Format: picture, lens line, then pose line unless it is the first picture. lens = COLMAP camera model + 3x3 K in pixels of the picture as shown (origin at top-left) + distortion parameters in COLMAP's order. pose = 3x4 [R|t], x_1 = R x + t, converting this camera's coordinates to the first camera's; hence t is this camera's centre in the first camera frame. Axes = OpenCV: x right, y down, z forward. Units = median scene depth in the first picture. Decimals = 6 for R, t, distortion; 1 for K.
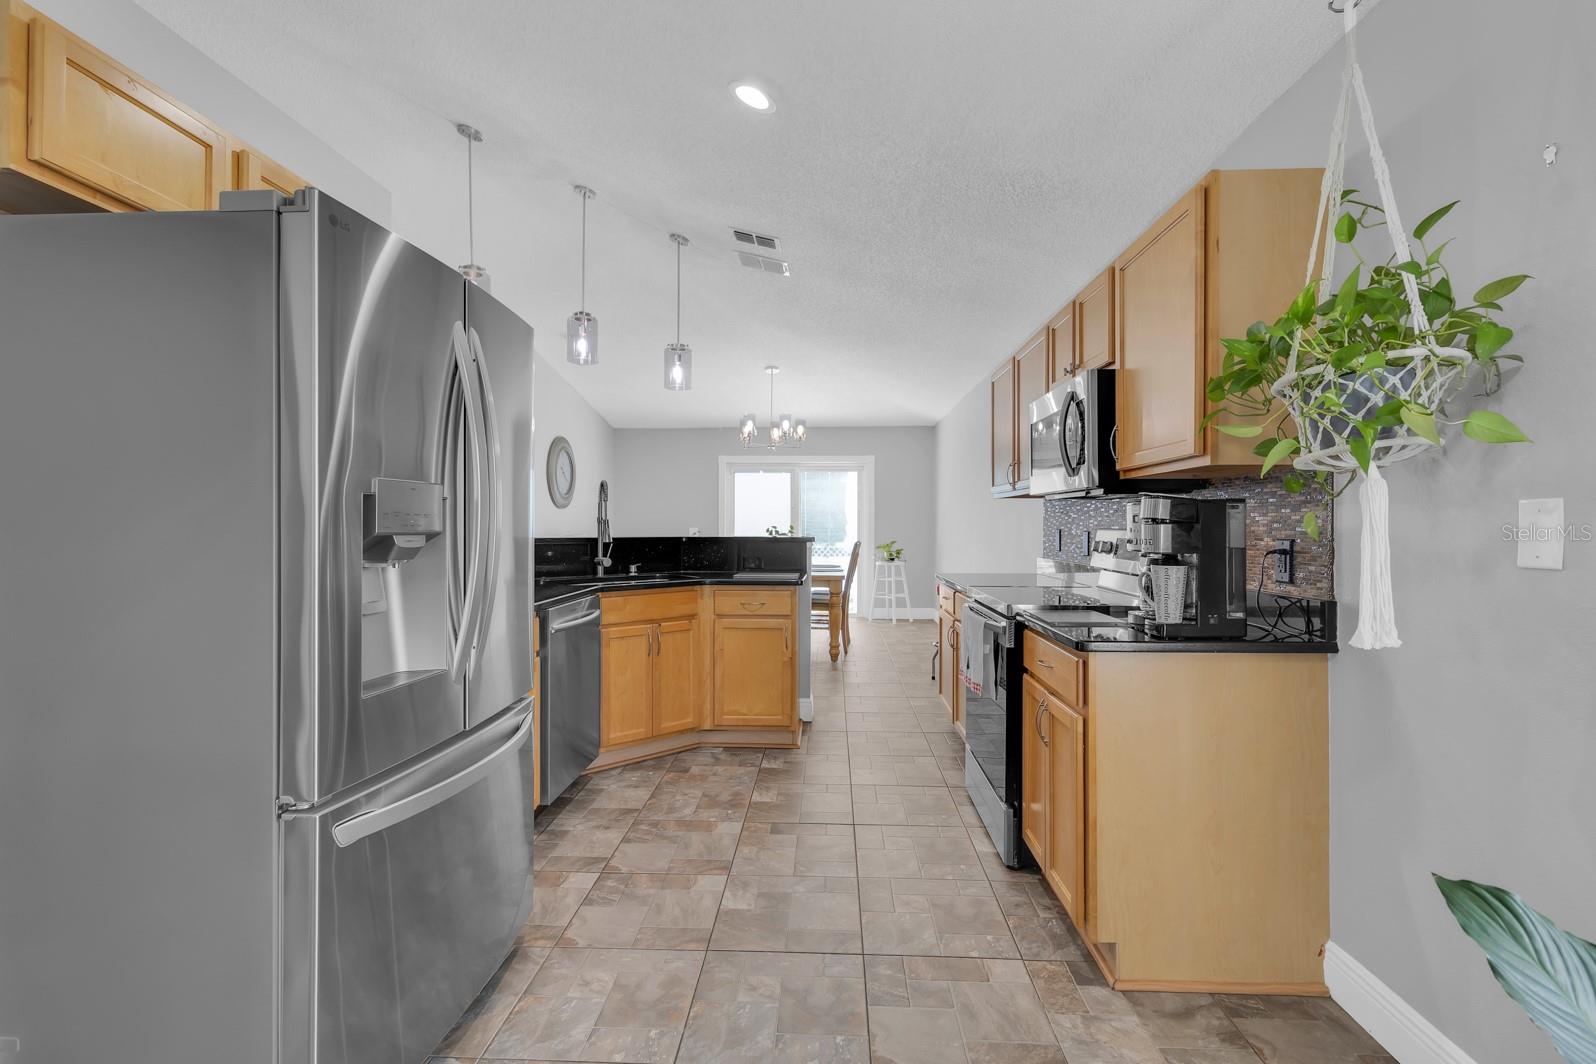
lens RADIAL K [[741.0, 0, 795.4], [0, 741.0, 526.8], [0, 0, 1]] dist [-0.000912, 0.002024]
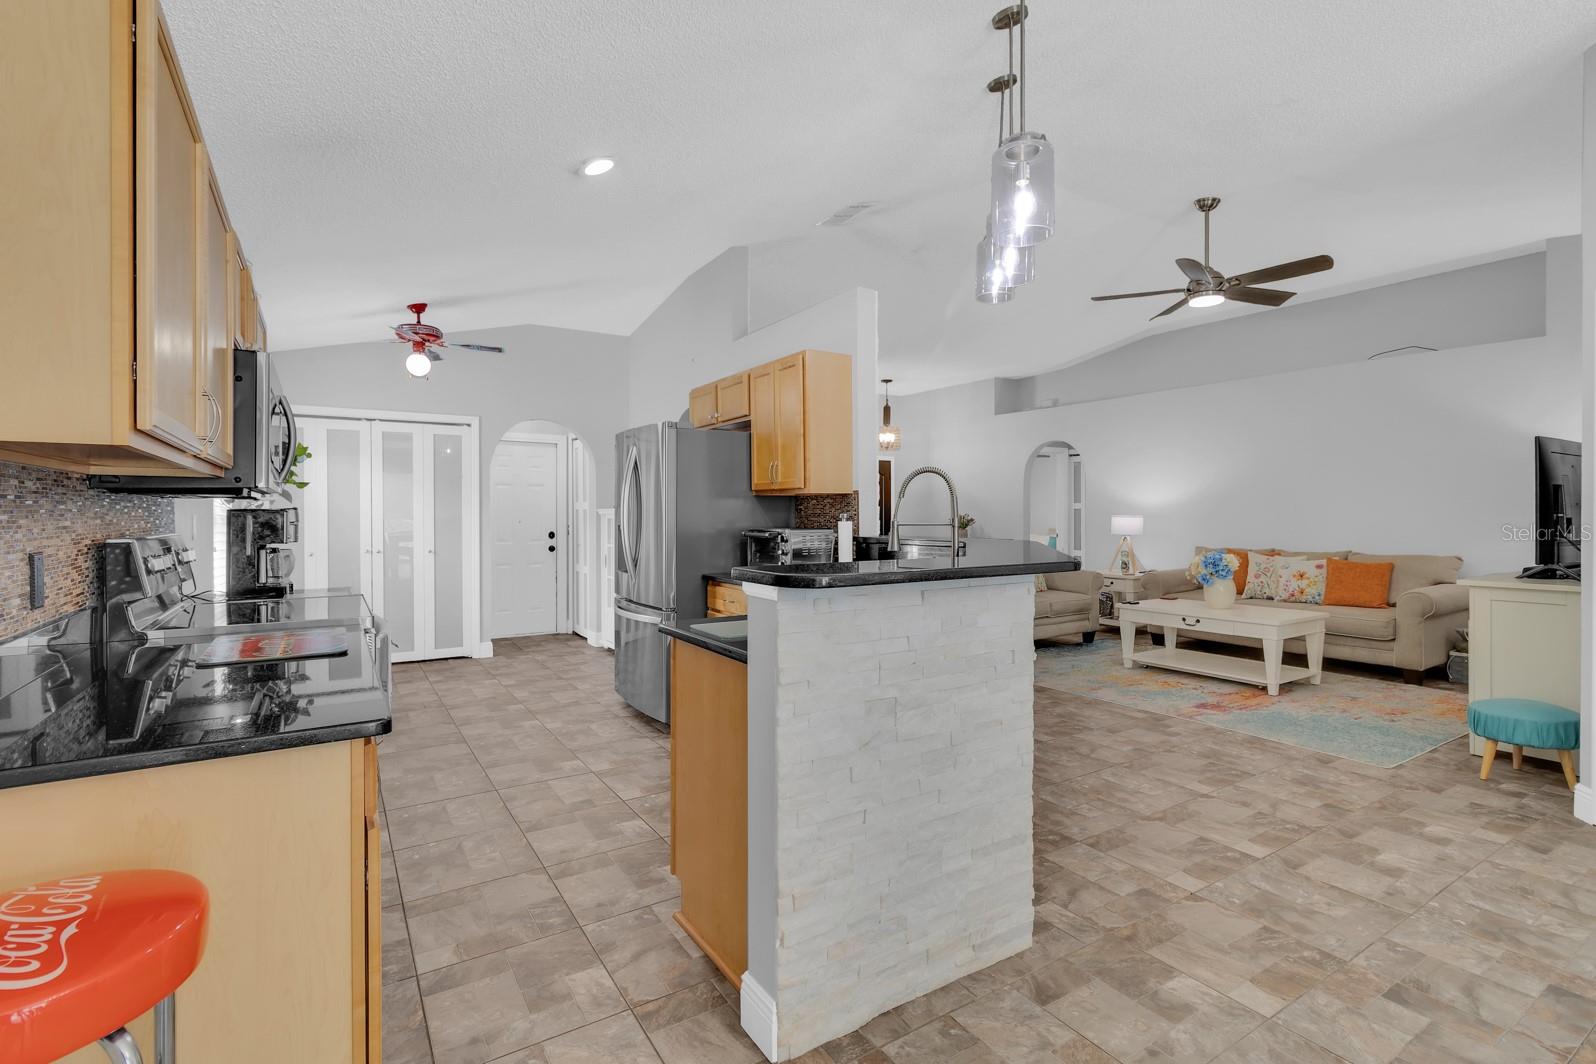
lens RADIAL K [[741.0, 0, 792.0], [0, 741.0, 516.0], [0, 0, 1]] dist [-0.000912, 0.002024]
pose [[-0.822315, 0.008794, -0.568965, 0.458278], [0.007807, 0.999961, 0.004173, -0.023311], [0.568979, -0.001010, -0.822351, 2.750832]]
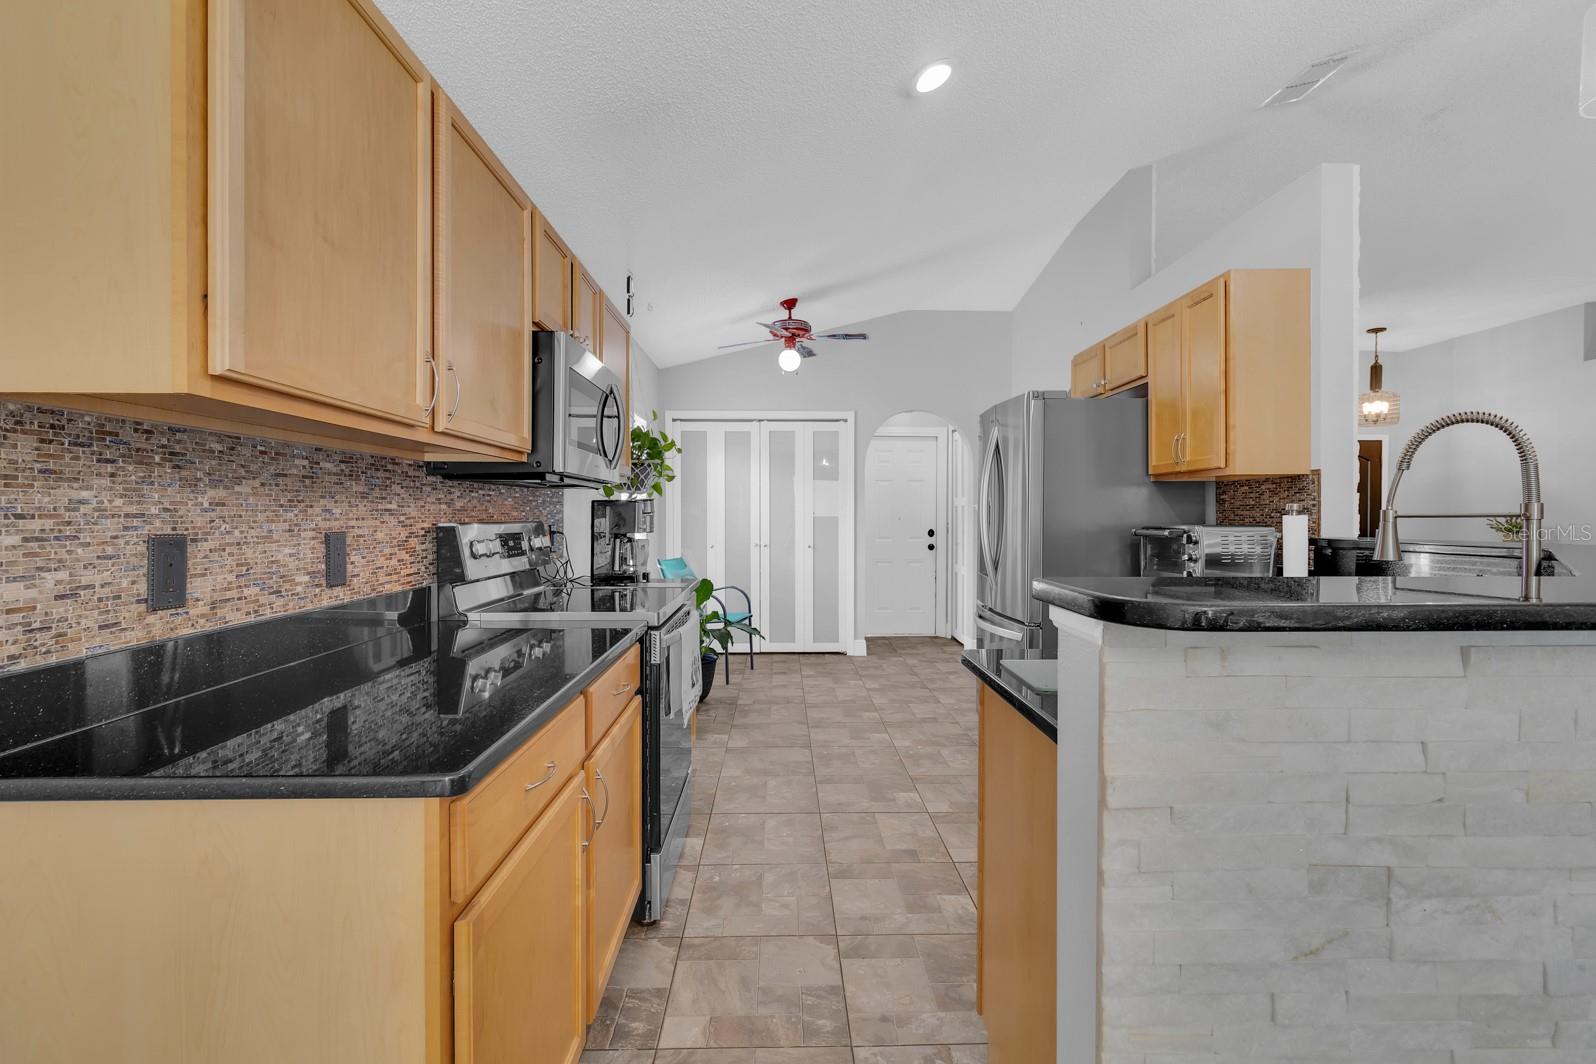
lens RADIAL K [[741.0, 0, 795.1], [0, 741.0, 522.2], [0, 0, 1]] dist [-0.000912, 0.002024]
pose [[-0.997622, 0.004586, -0.068765, 0.232495], [0.004065, 0.999962, 0.007720, -0.003652], [0.068798, 0.007422, -0.997603, 2.502981]]
